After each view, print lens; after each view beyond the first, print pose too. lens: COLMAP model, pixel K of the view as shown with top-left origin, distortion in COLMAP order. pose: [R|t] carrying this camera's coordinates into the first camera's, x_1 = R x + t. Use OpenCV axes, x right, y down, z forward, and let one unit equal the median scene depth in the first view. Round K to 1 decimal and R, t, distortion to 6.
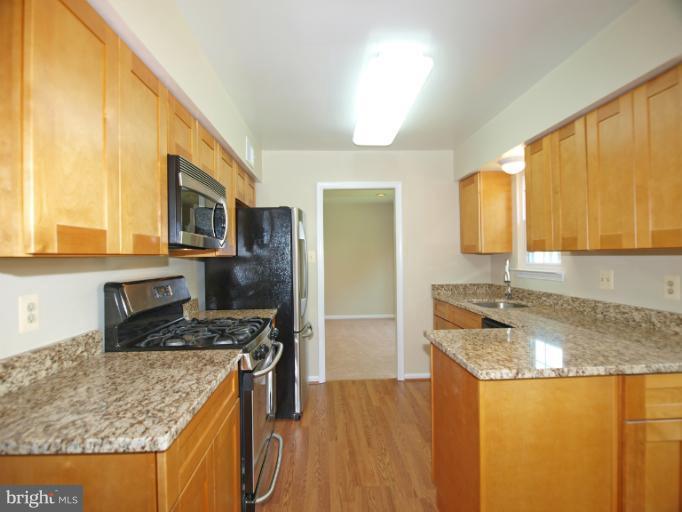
lens RADIAL K [[351.9, 0, 338.6], [0, 351.9, 254.5], [0, 0, 1]] dist [-0.018753, 0.000107]
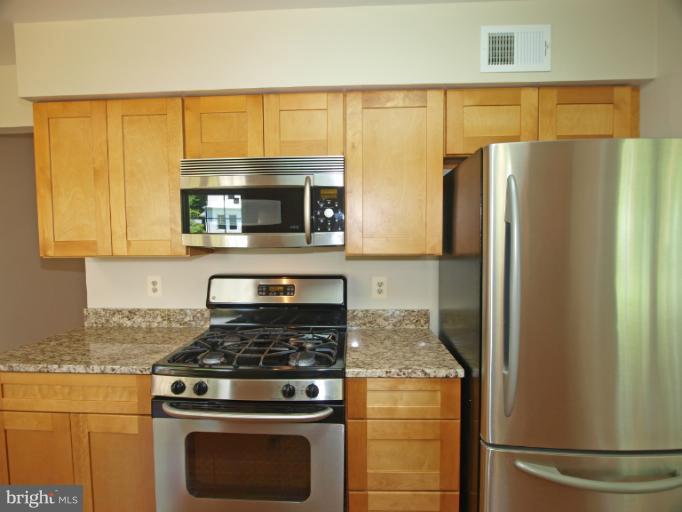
lens RADIAL K [[351.9, 0, 338.6], [0, 351.9, 254.5], [0, 0, 1]] dist [-0.018753, 0.000107]
pose [[-0.090249, 0.077104, -0.992930, 0.674476], [0.019869, 0.996940, 0.075609, -0.093048], [0.995721, -0.012905, -0.091505, 1.962666]]
